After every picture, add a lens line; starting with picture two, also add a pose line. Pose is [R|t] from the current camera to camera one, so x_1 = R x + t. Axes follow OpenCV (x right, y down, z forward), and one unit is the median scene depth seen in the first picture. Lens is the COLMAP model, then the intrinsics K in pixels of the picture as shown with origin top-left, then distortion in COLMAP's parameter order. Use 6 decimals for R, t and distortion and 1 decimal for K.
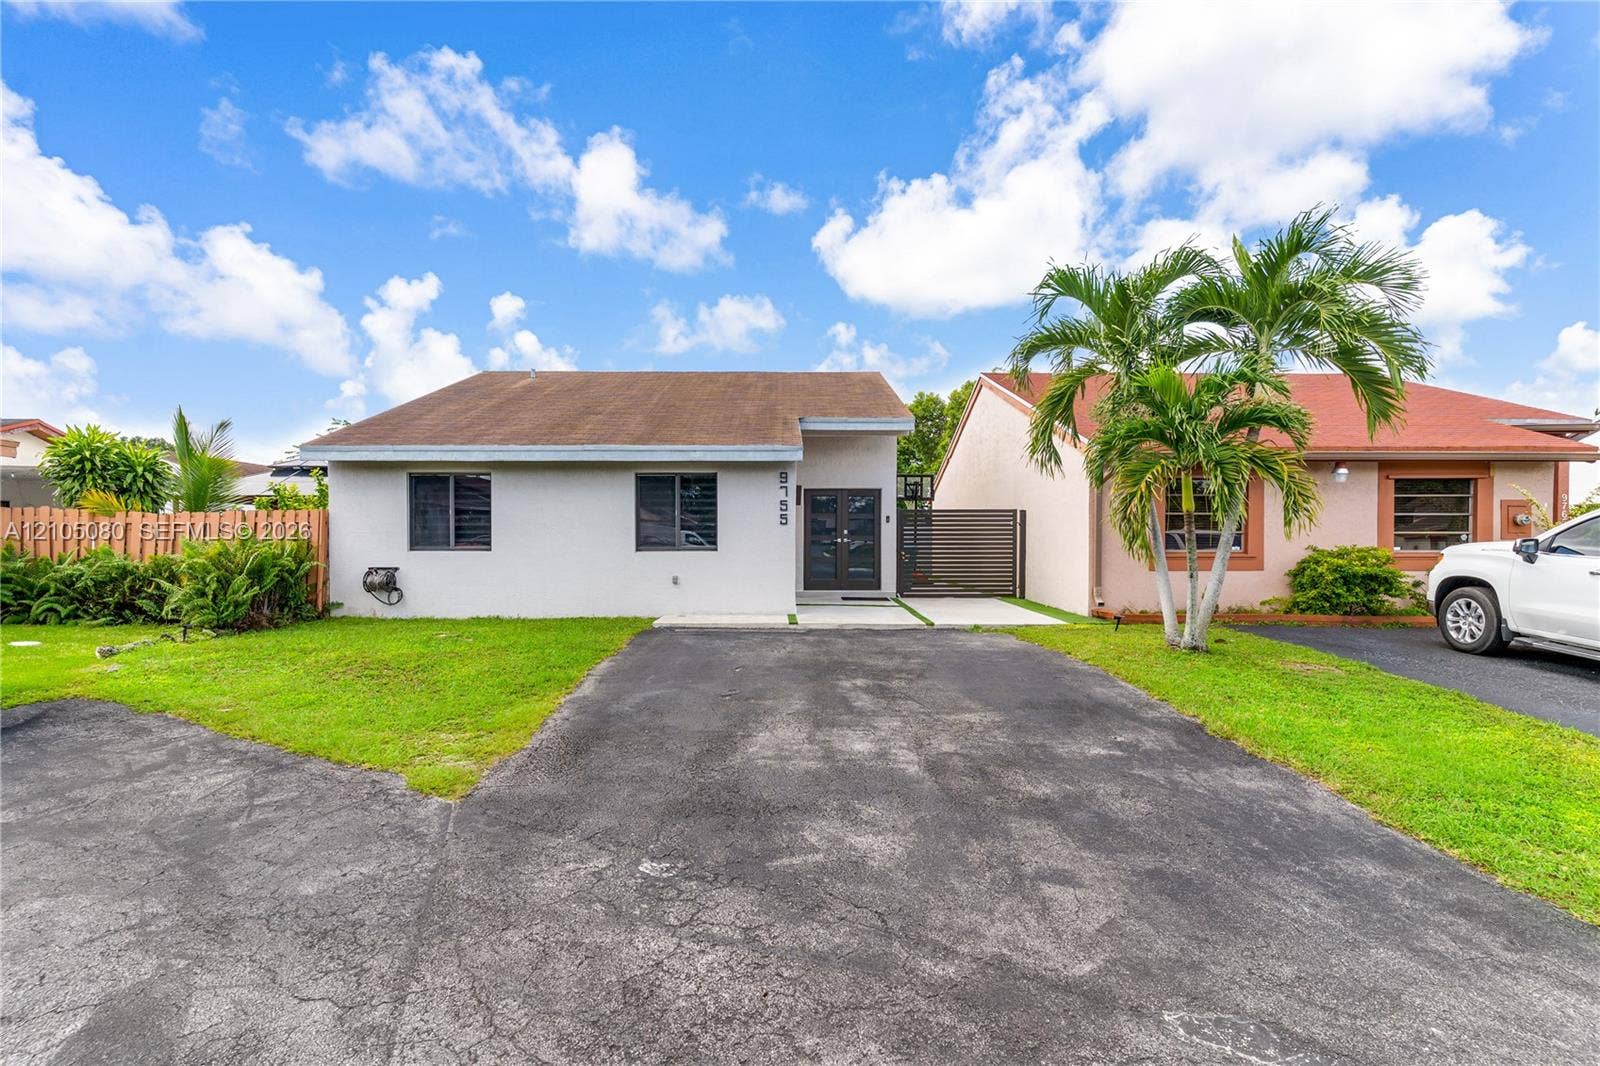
lens RADIAL K [[768.0, 0, 785.0], [0, 768.0, 543.5], [0, 0, 1]] dist [0.000047, 0.000078]
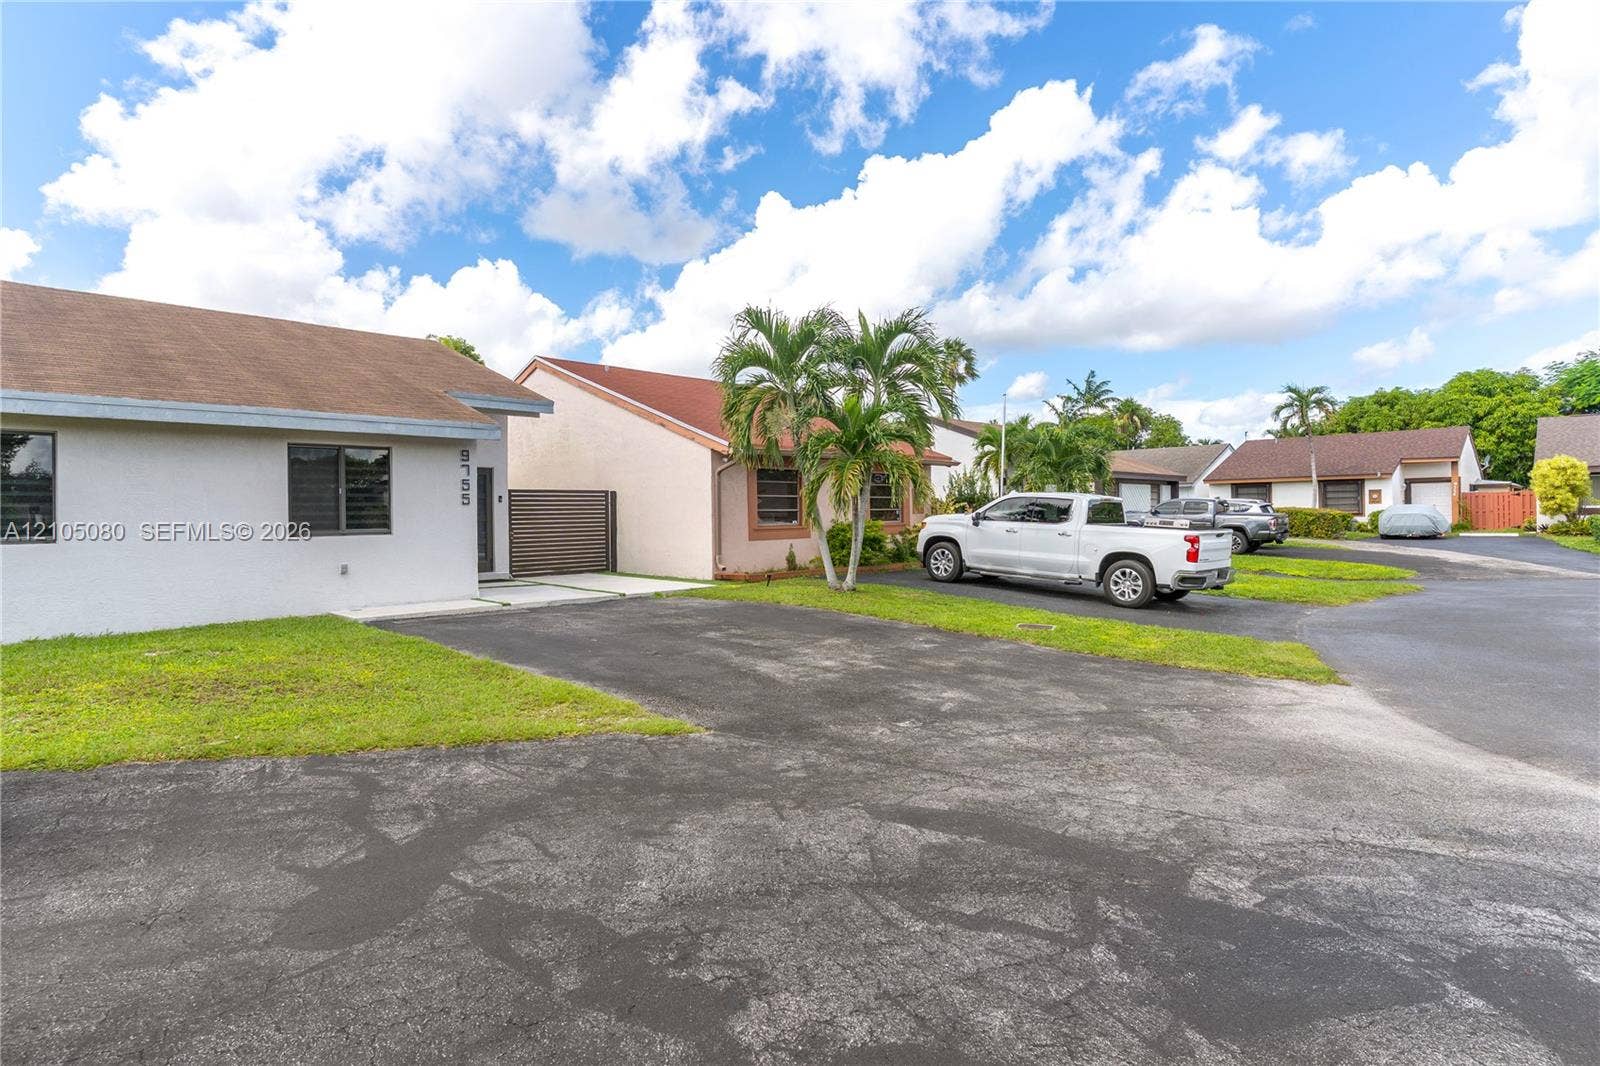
lens RADIAL K [[807.3, 0, 800.0], [0, 807.3, 533.0], [0, 0, 1]] dist [0.000269, -0.000169]
pose [[0.704426, -0.025969, 0.709302, -0.604464], [0.017438, 0.999662, 0.019281, -0.002272], [-0.709563, -0.001213, 0.704641, -0.004809]]
